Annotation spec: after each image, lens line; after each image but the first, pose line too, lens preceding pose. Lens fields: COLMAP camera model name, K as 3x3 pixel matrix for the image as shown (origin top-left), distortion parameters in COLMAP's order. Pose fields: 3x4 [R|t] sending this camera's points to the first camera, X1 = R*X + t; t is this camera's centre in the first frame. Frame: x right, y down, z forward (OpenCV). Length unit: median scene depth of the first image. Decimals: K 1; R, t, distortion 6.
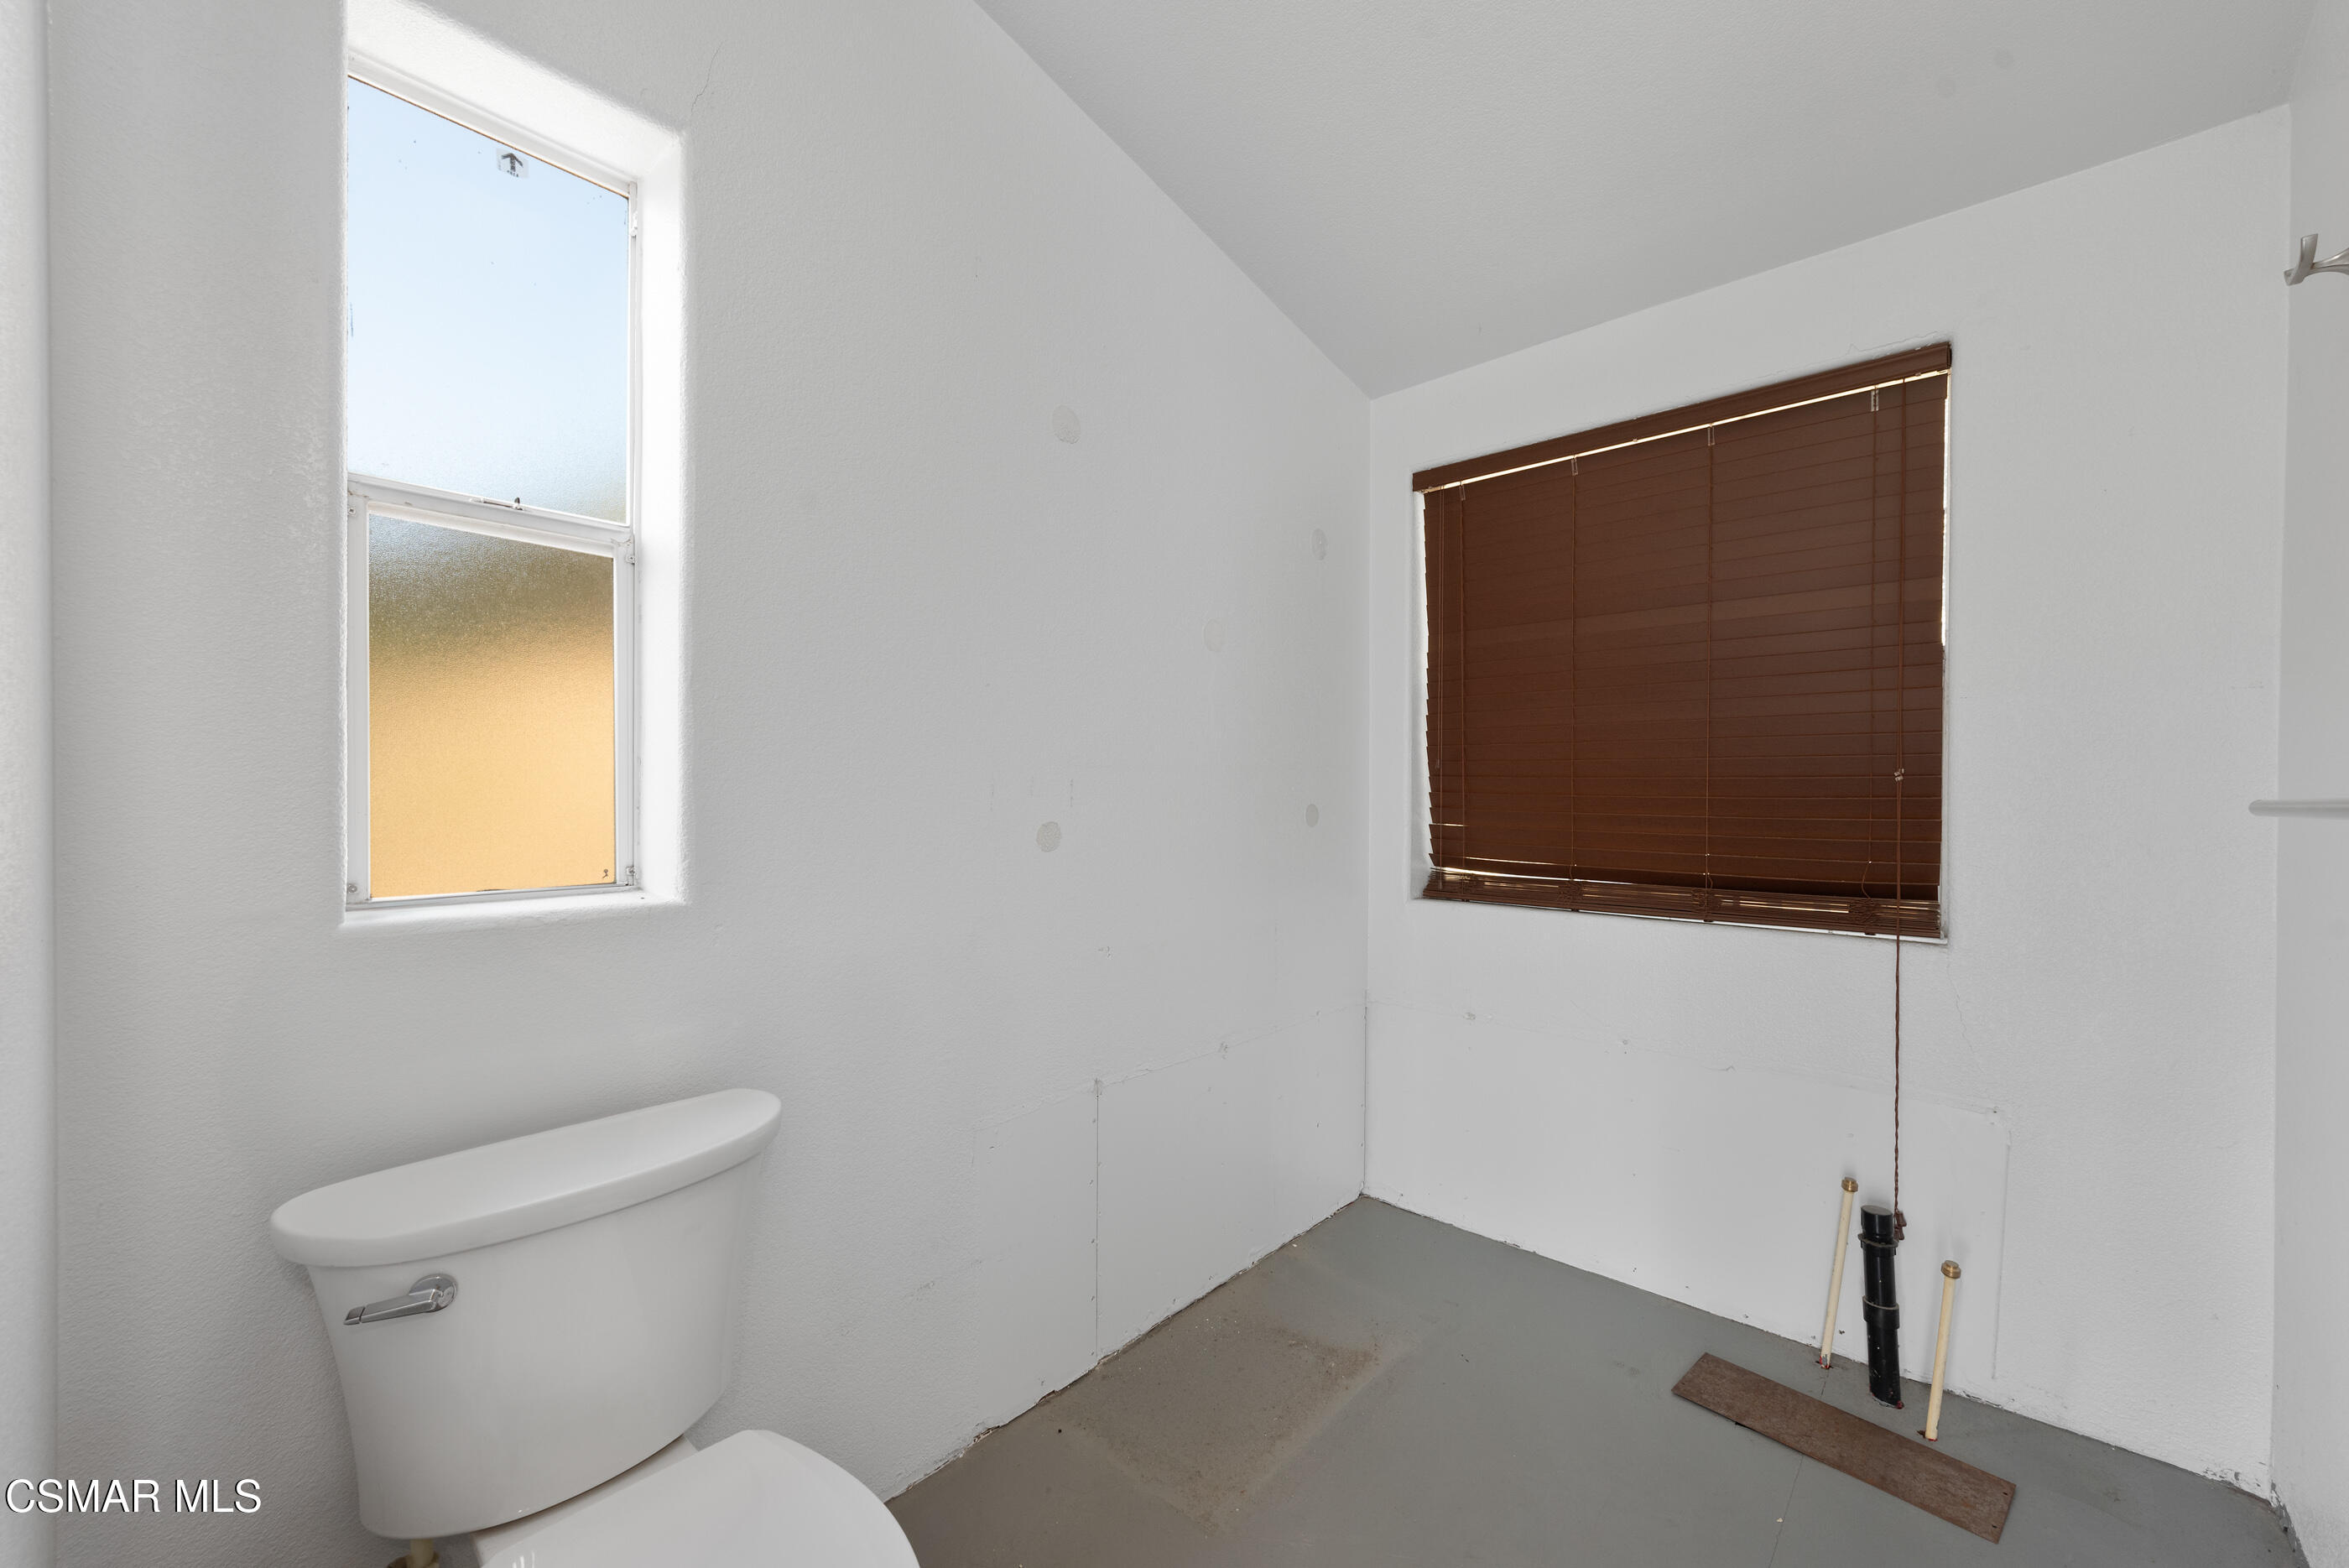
lens RADIAL K [[932.5, 0, 1168.0], [0, 932.5, 795.0], [0, 0, 1]] dist [0.011558, -0.003910]
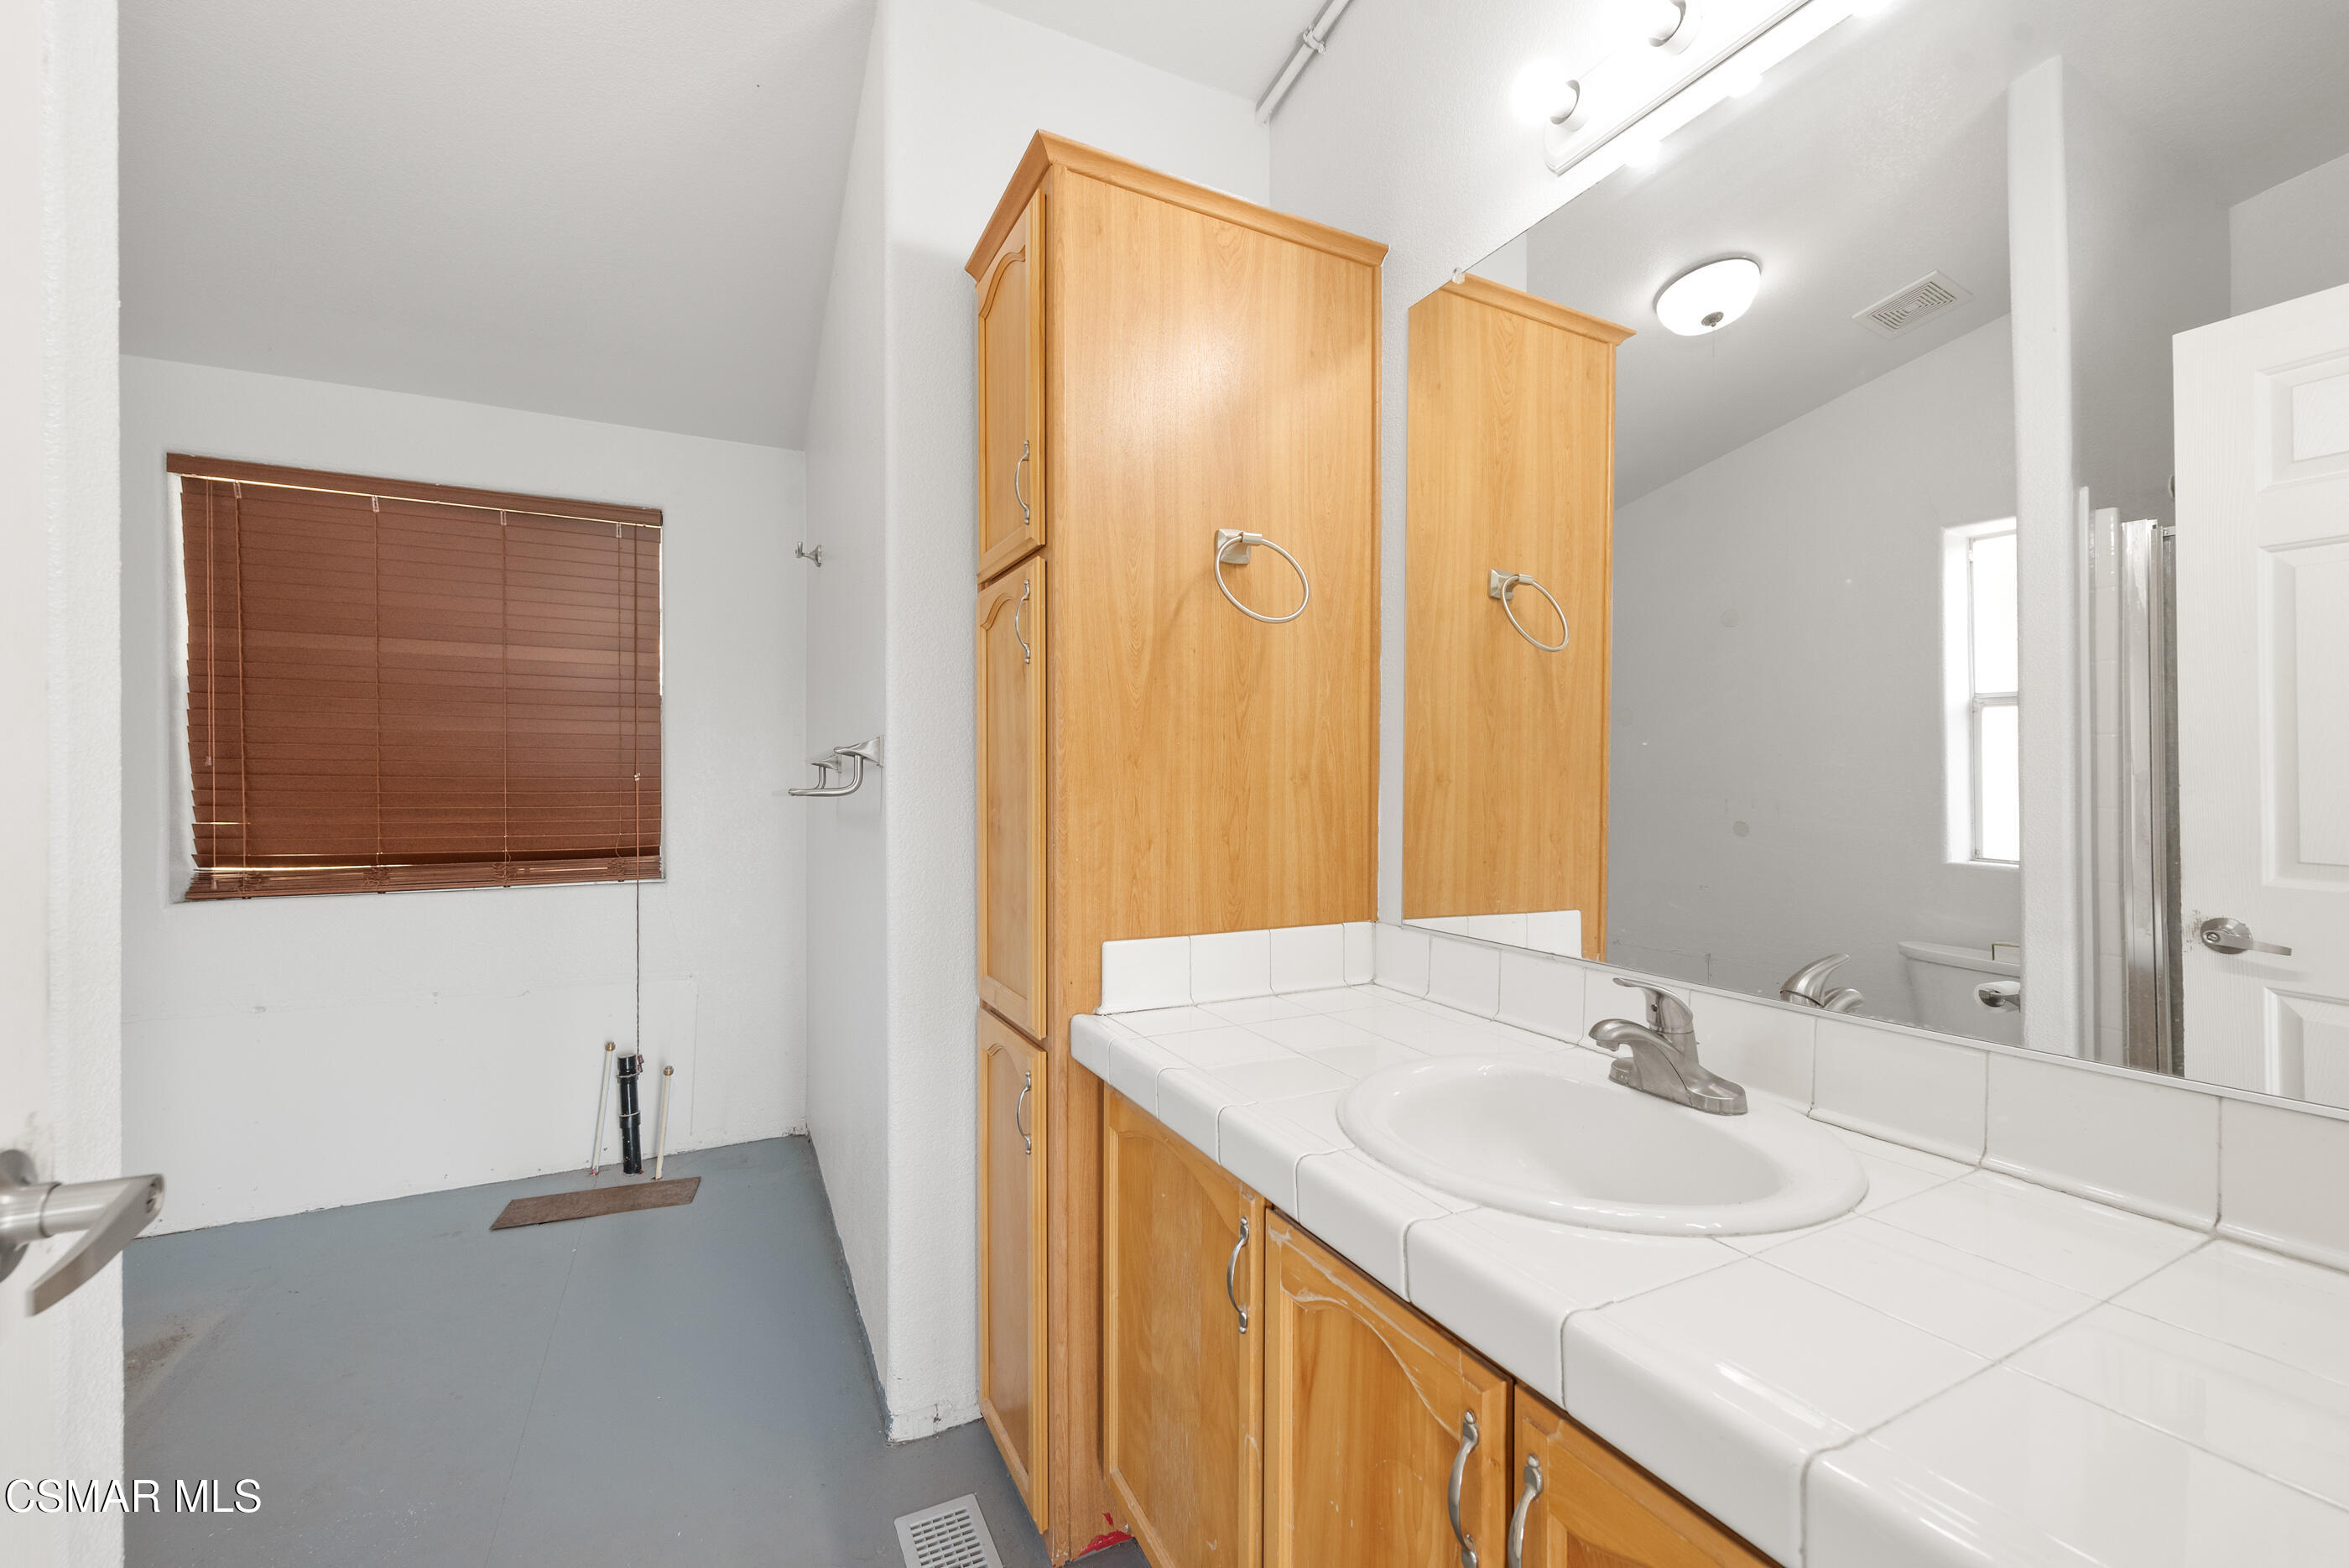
lens RADIAL K [[932.5, 0, 1168.0], [0, 932.5, 795.0], [0, 0, 1]] dist [0.011558, -0.003910]
pose [[0.375458, -0.011641, 0.926766, -0.321442], [0.006479, 0.999930, 0.009935, -0.001381], [-0.926817, 0.002275, 0.375507, -0.391086]]
